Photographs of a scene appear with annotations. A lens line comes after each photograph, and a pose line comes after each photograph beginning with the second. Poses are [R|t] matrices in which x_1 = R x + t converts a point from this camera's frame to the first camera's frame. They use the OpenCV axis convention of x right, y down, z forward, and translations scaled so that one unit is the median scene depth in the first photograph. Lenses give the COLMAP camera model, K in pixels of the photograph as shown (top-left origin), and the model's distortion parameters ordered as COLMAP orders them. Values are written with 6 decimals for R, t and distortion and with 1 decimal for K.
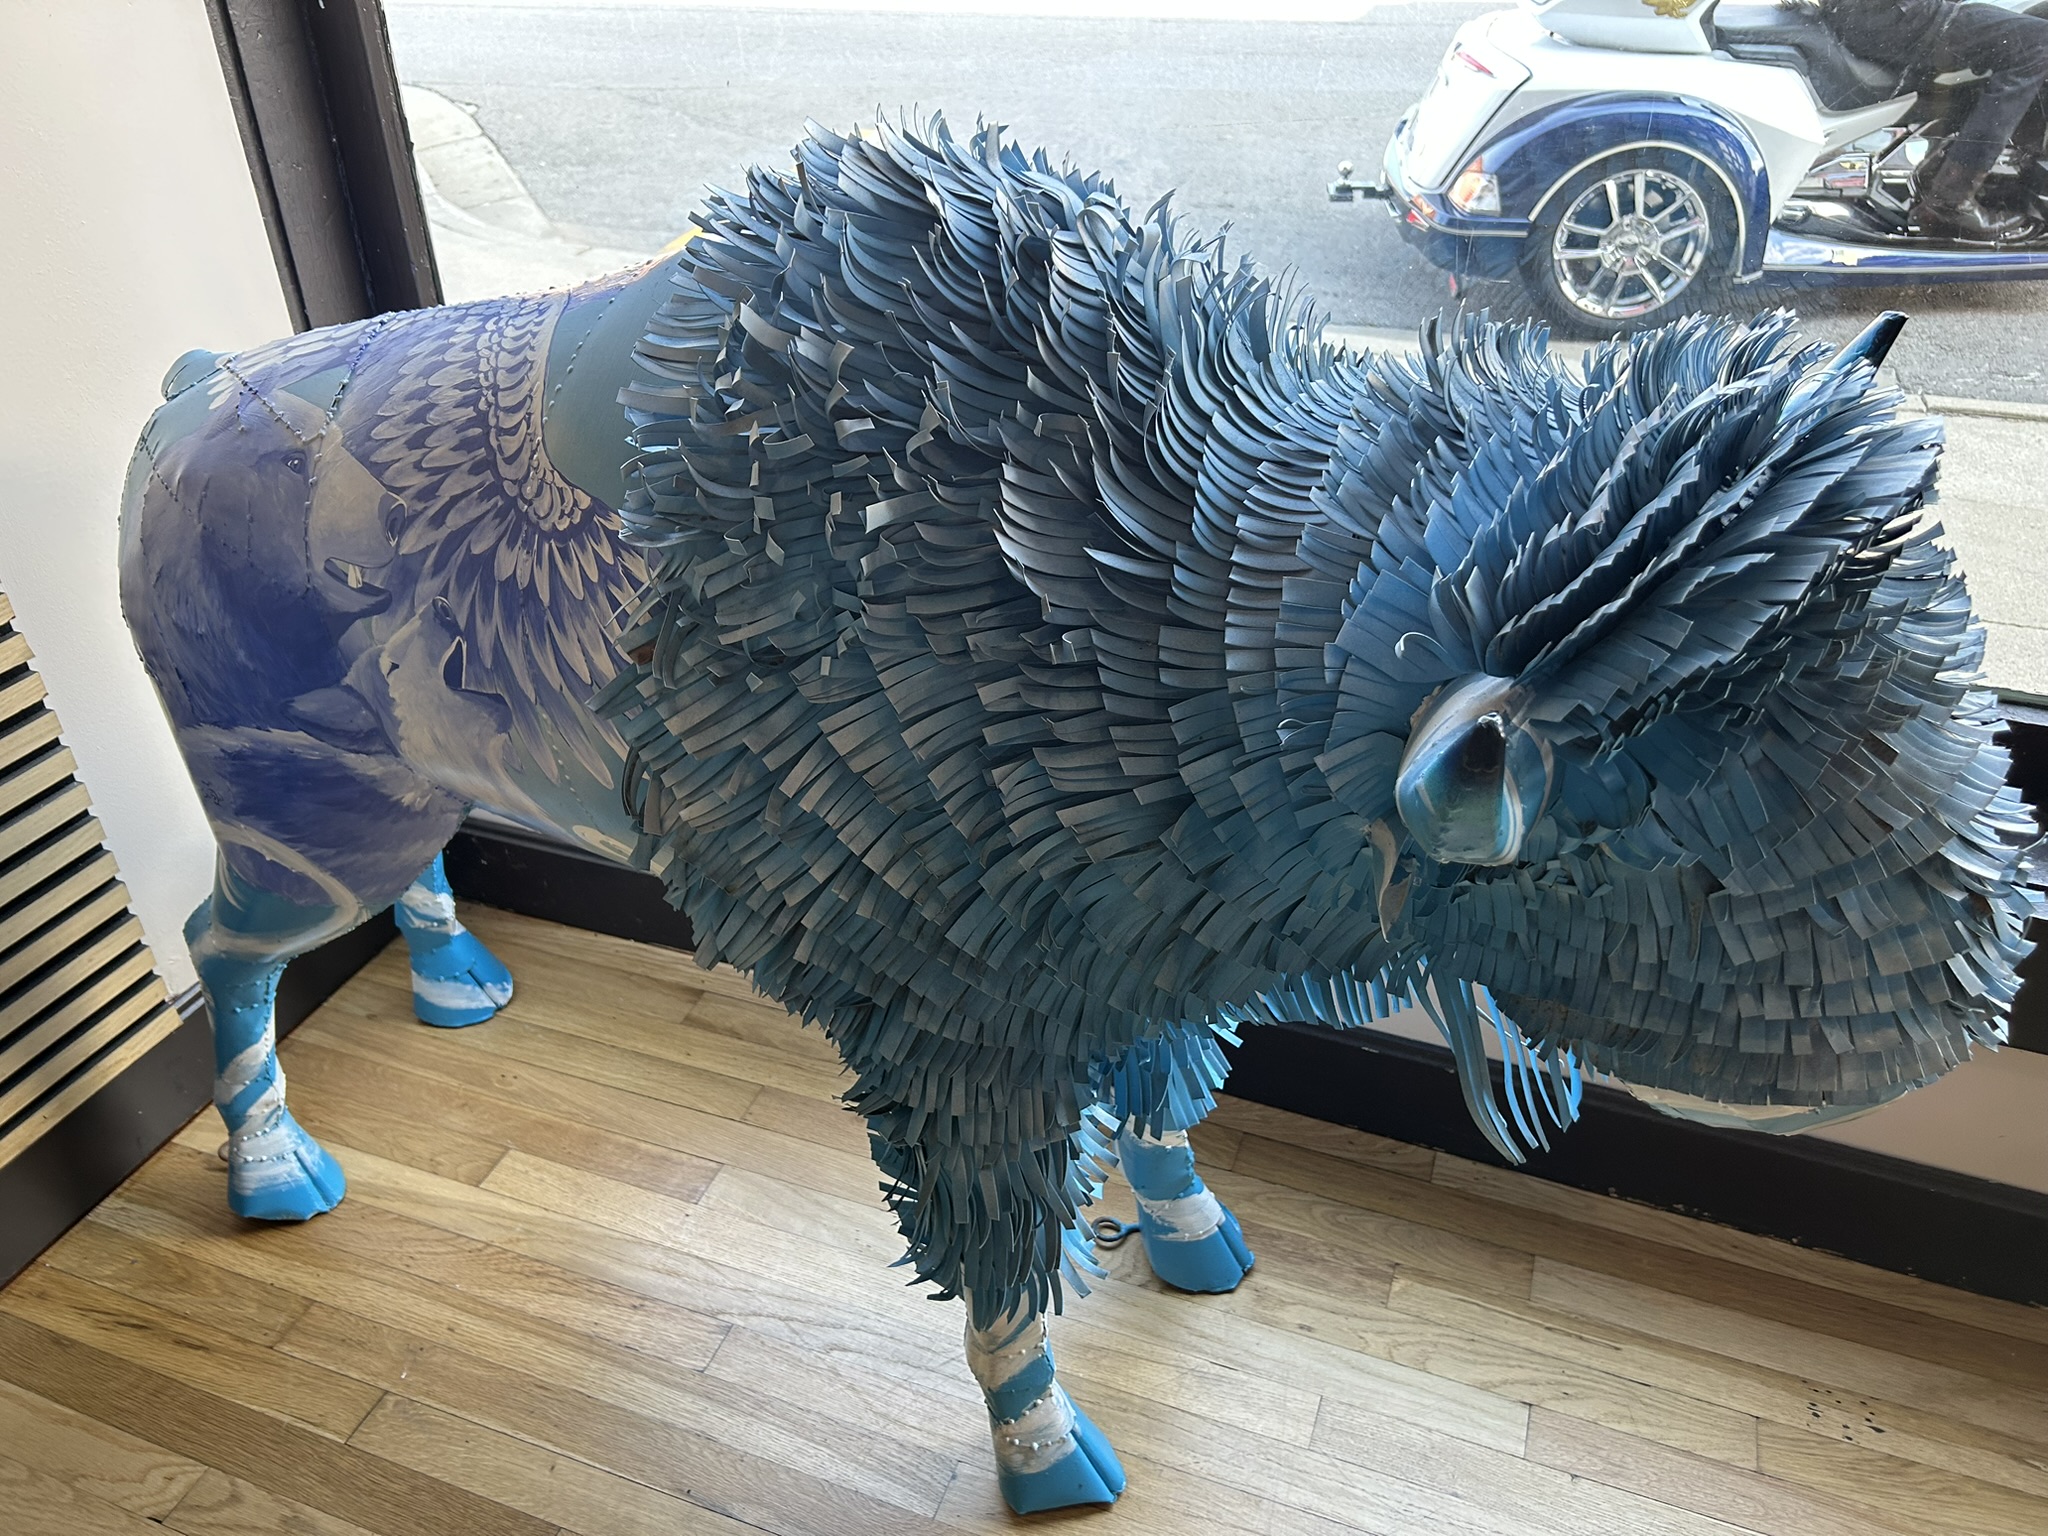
lens RADIAL K [[1497.7, 0, 1037.6], [0, 1497.7, 786.3], [0, 0, 1]] dist [0.009901, 0.003384]
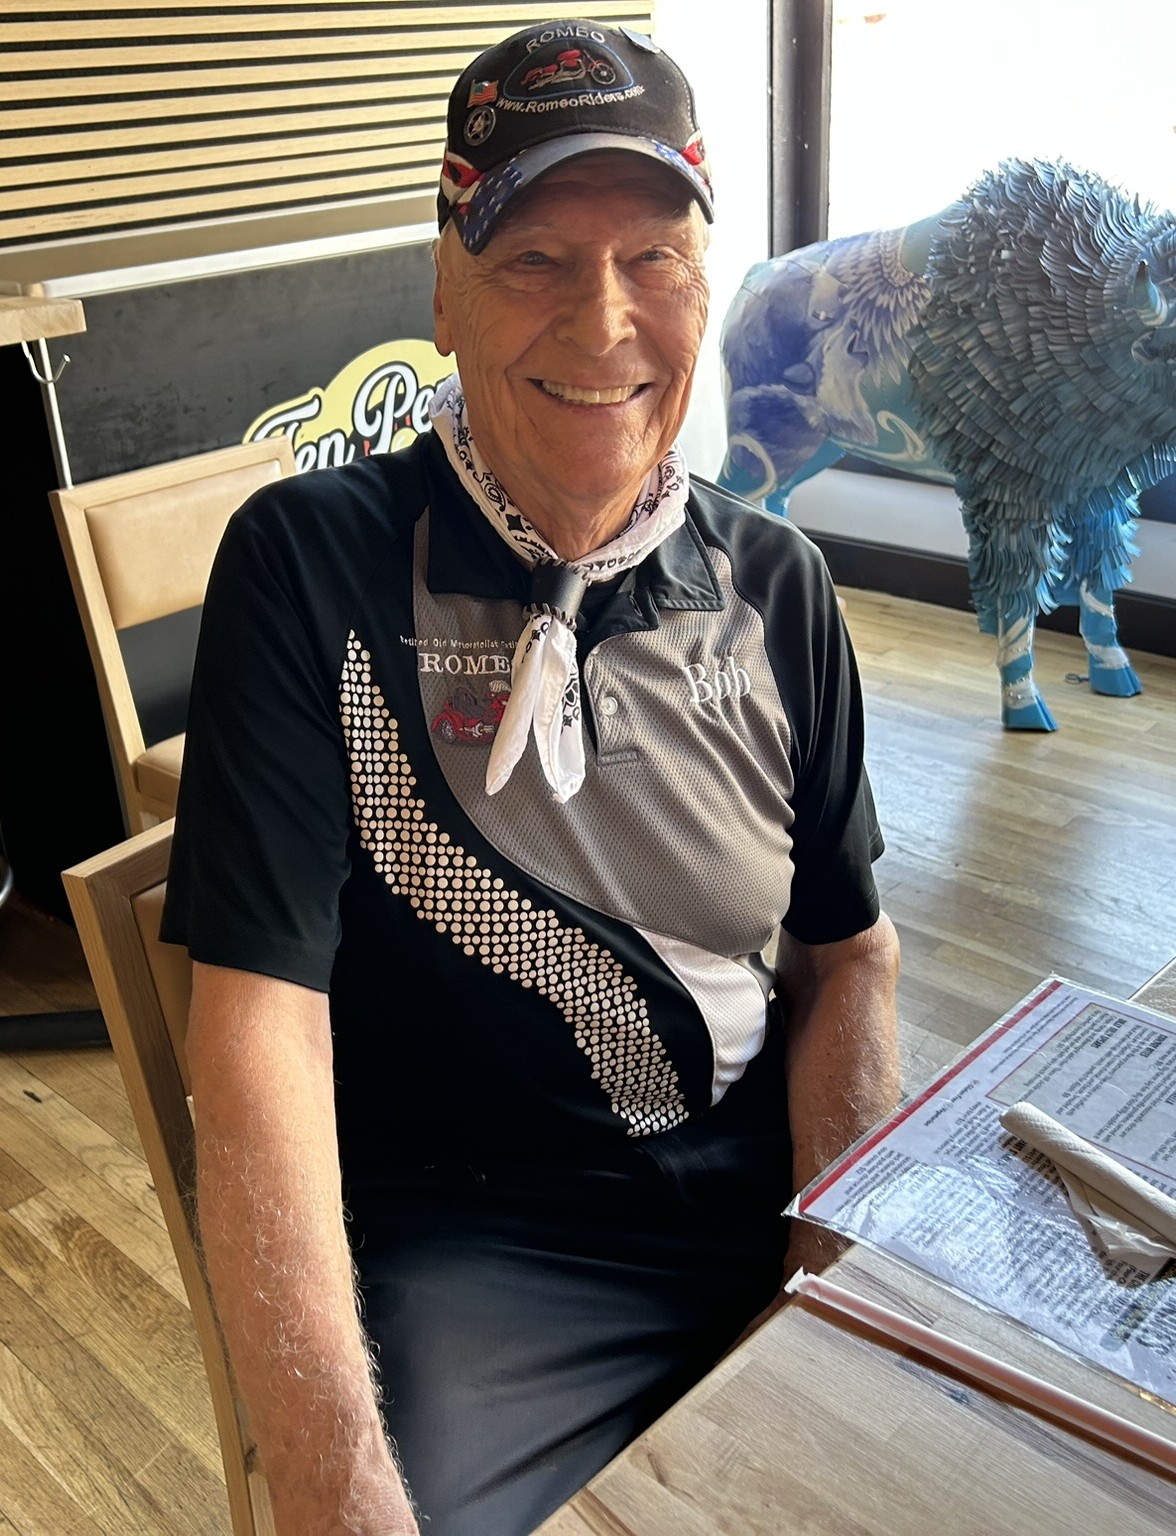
lens RADIAL K [[1518.8, 0, 574.6], [0, 1518.8, 772.4], [0, 0, 1]] dist [0.004750, 0.000000]
pose [[0.914906, 0.127516, -0.382996, 0.373947], [-0.176244, 0.979770, -0.094805, 1.168051], [0.363159, 0.154239, 0.918872, -1.873242]]
